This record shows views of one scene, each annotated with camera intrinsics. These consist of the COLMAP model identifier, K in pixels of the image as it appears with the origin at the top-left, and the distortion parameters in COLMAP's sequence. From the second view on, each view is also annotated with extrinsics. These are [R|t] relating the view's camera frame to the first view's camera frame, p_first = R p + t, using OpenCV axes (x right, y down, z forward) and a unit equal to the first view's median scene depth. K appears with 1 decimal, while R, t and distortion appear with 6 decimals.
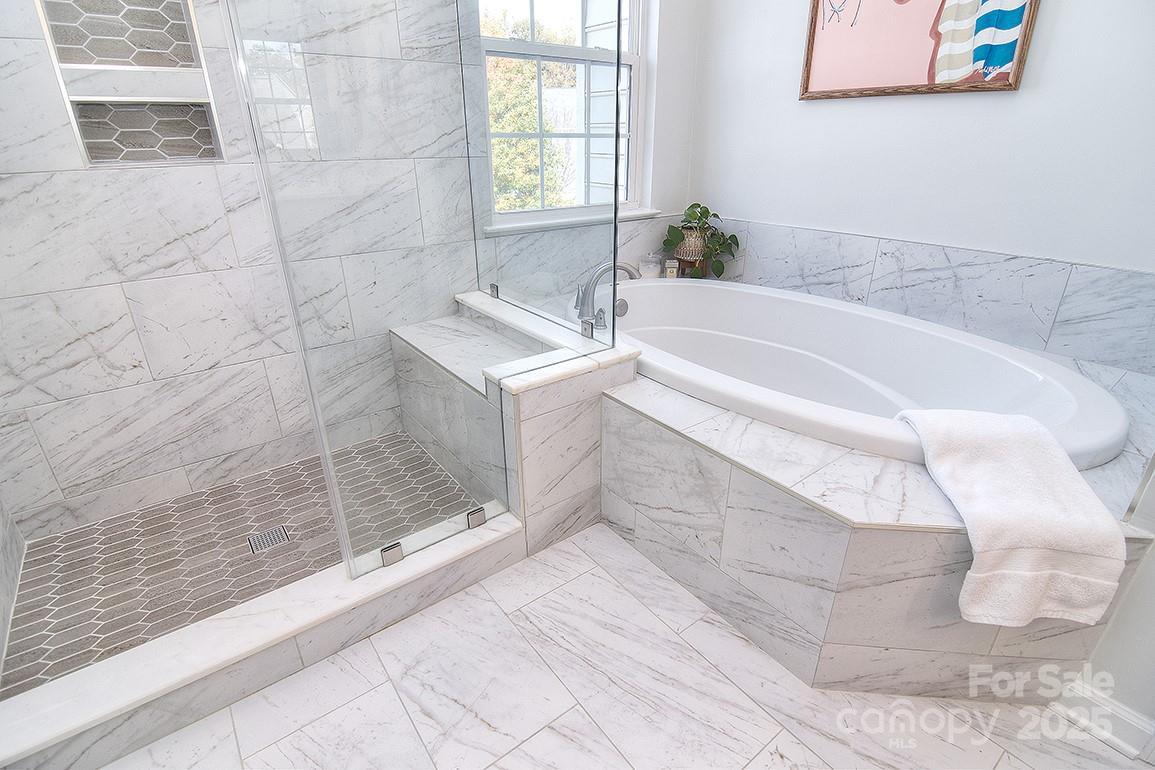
lens RADIAL K [[544.5, 0, 576.6], [0, 544.5, 389.1], [0, 0, 1]] dist [-0.017606, -0.009463]
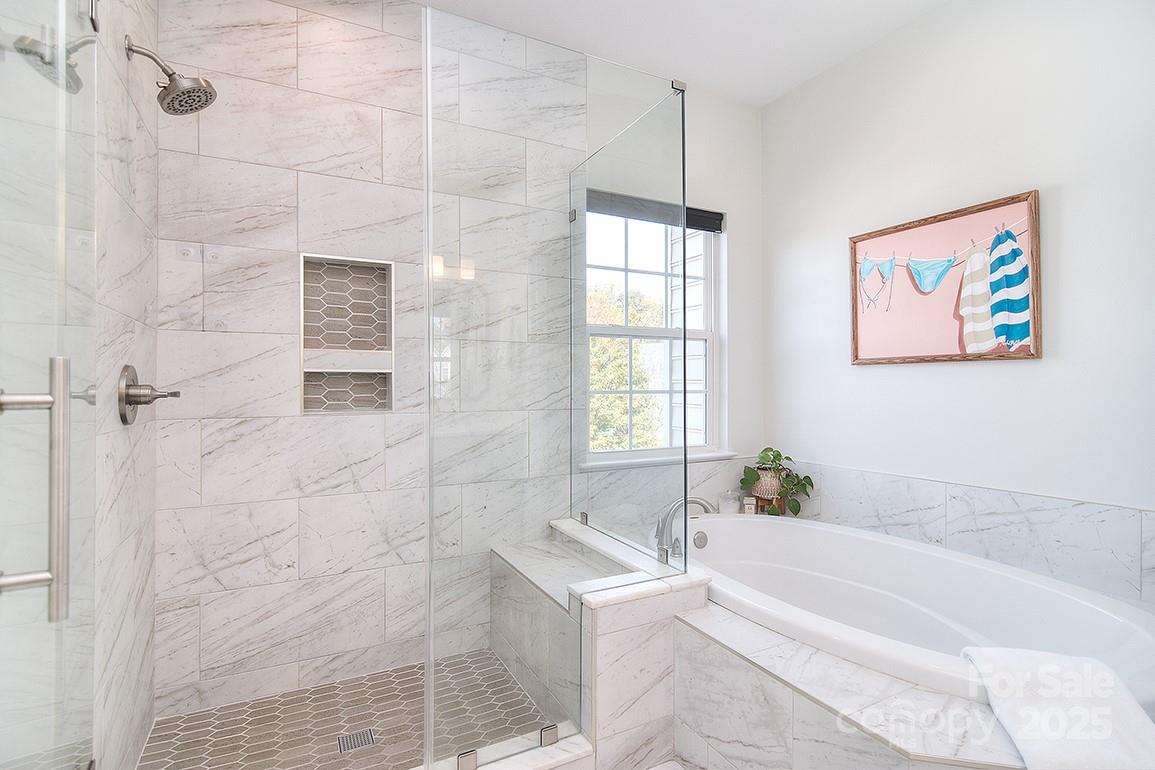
lens RADIAL K [[530.6, 0, 605.4], [0, 530.6, 393.5], [0, 0, 1]] dist [0.010314, -0.000565]
pose [[0.992949, 0.009093, -0.118196, 0.031356], [-0.056621, 0.912353, -0.405470, 0.039956], [0.104149, 0.409303, 0.906435, -0.153912]]
